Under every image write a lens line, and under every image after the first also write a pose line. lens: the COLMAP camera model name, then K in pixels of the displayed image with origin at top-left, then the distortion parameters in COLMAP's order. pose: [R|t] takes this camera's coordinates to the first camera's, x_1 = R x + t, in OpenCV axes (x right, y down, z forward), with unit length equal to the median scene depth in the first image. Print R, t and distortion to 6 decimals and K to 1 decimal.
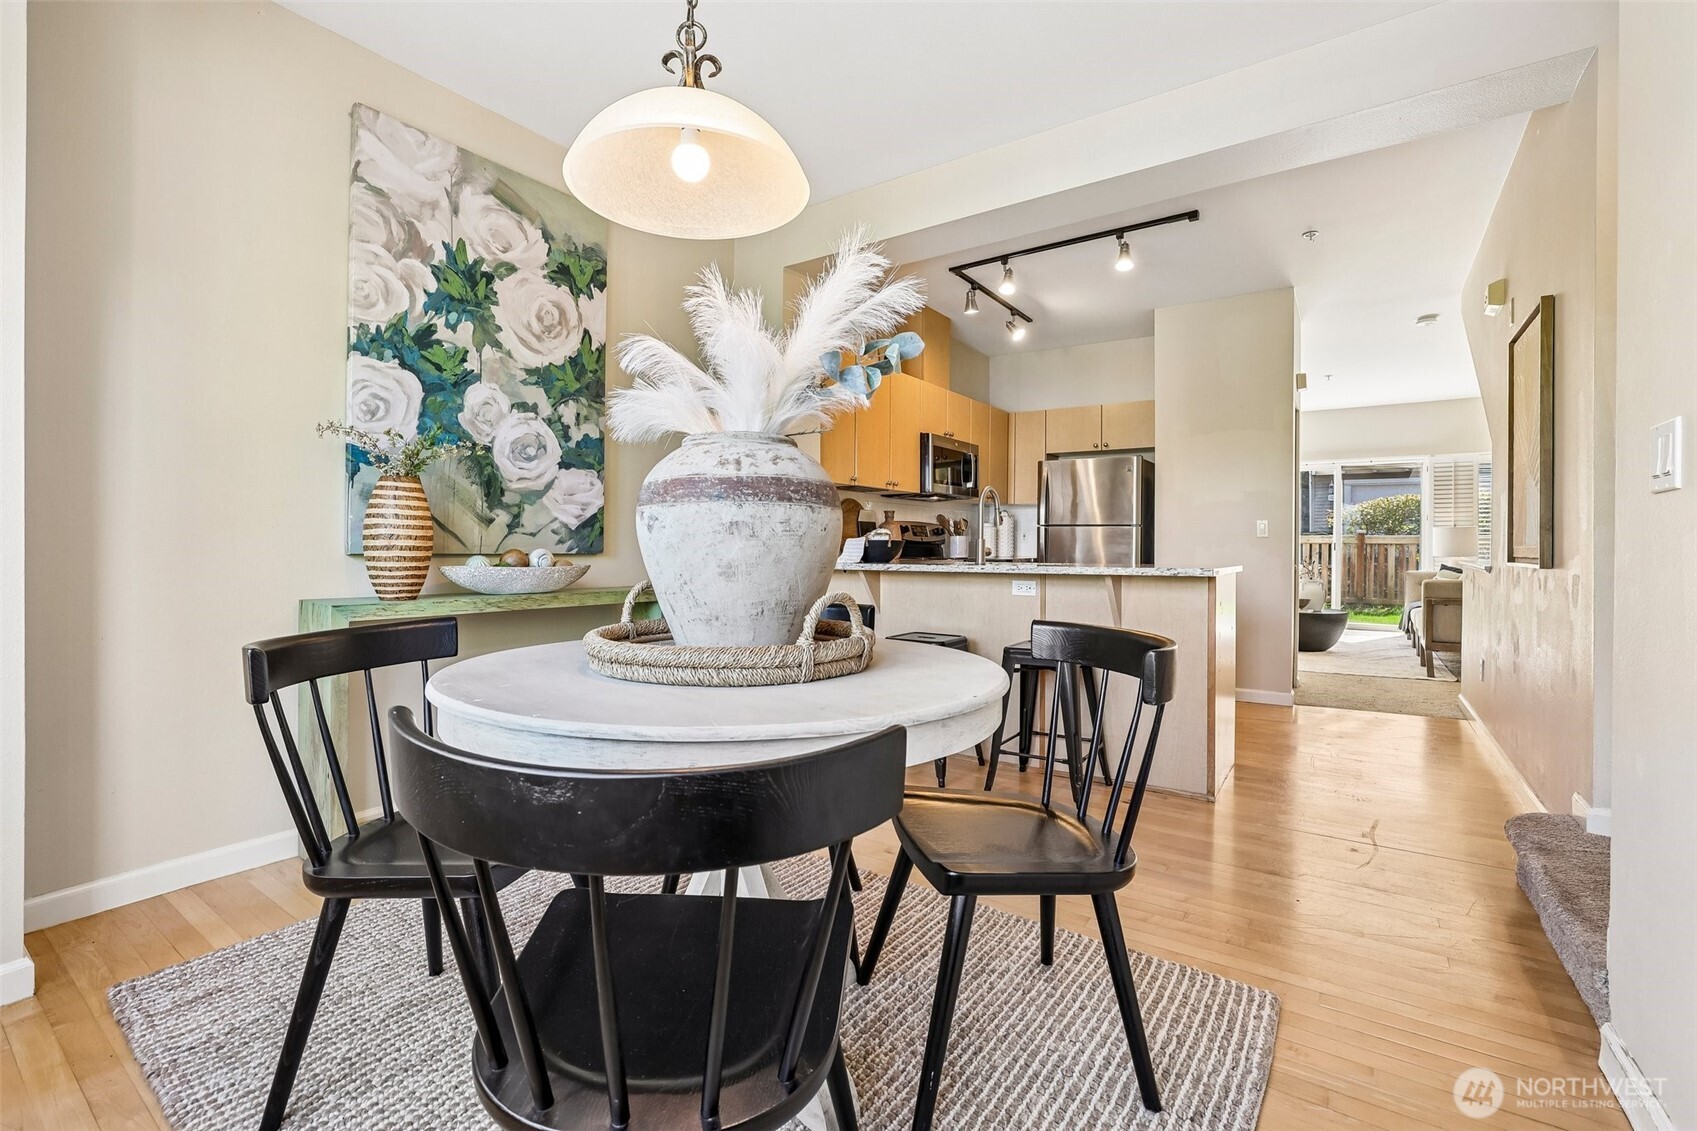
lens RADIAL K [[742.6, 0, 849.7], [0, 742.6, 556.8], [0, 0, 1]] dist [-0.002494, -0.000110]
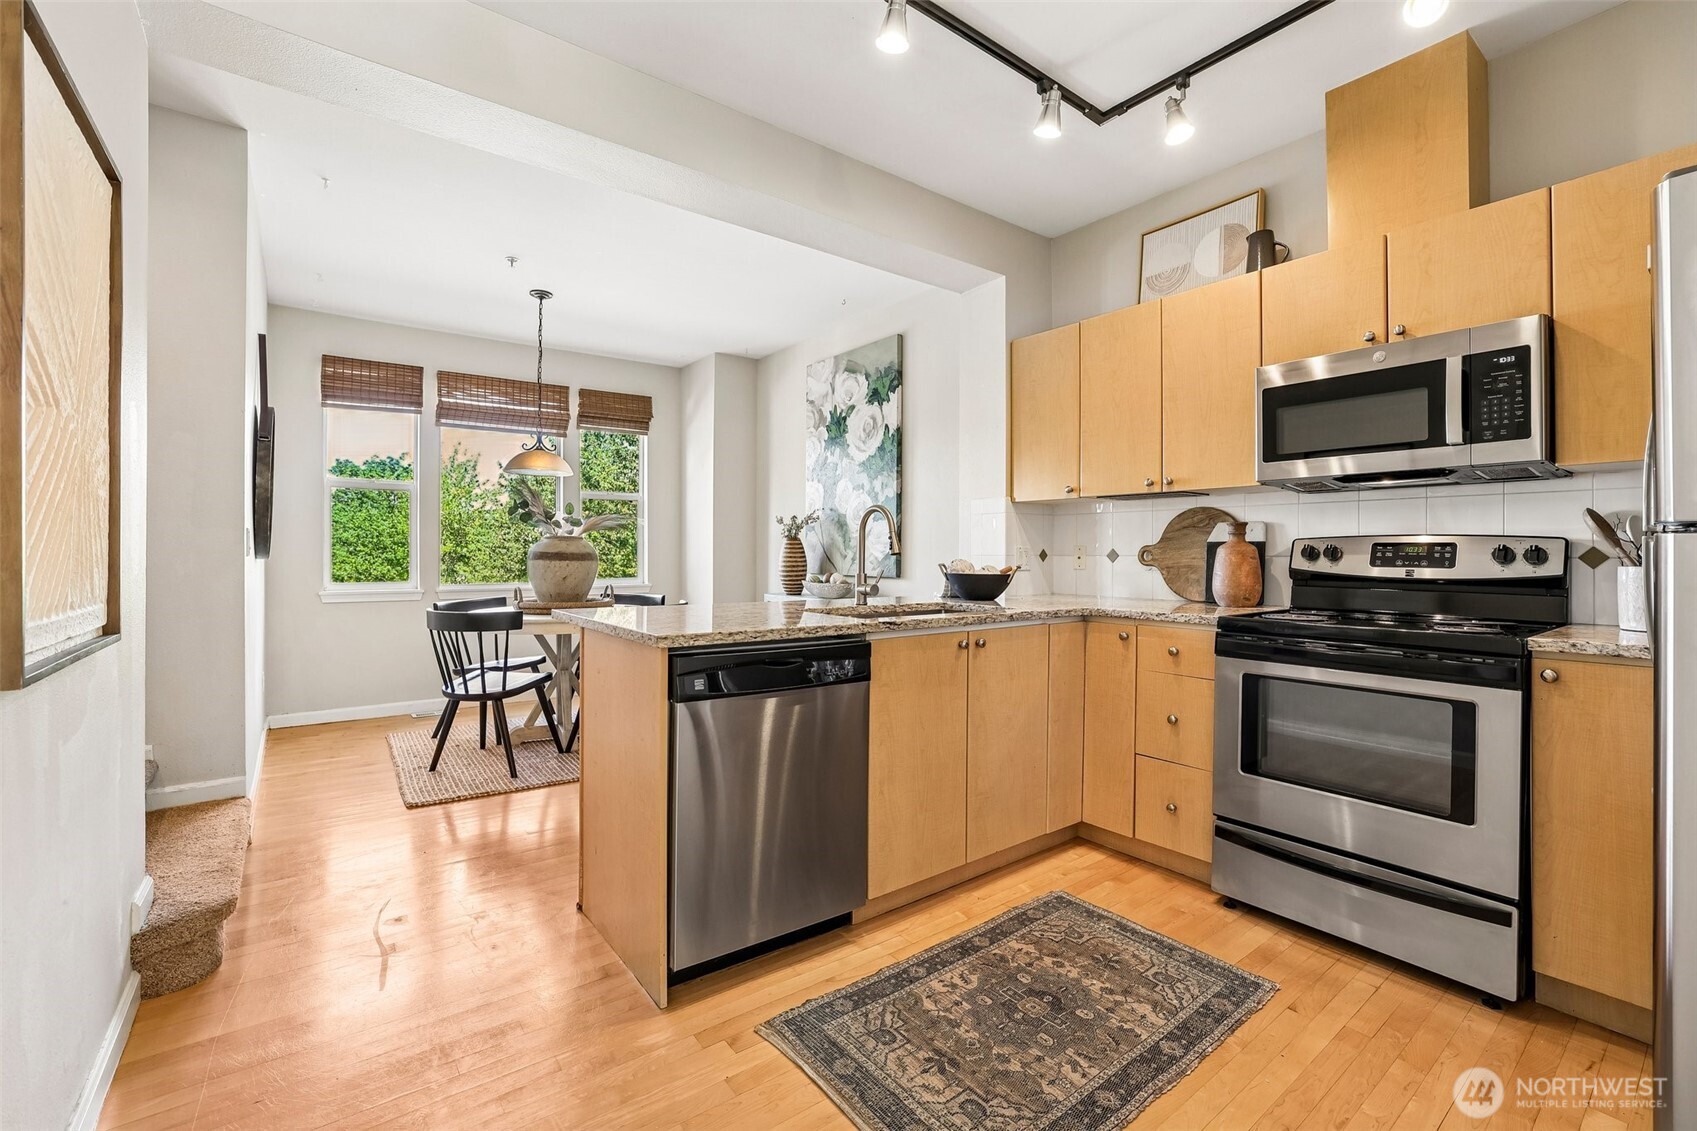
lens RADIAL K [[742.6, 0, 849.8], [0, 742.6, 555.3], [0, 0, 1]] dist [-0.002494, -0.000110]
pose [[-0.299462, 0.000258, -0.954108, 1.169845], [-0.015176, 0.999872, 0.005034, -0.059808], [0.953987, 0.015987, -0.299420, 1.512605]]
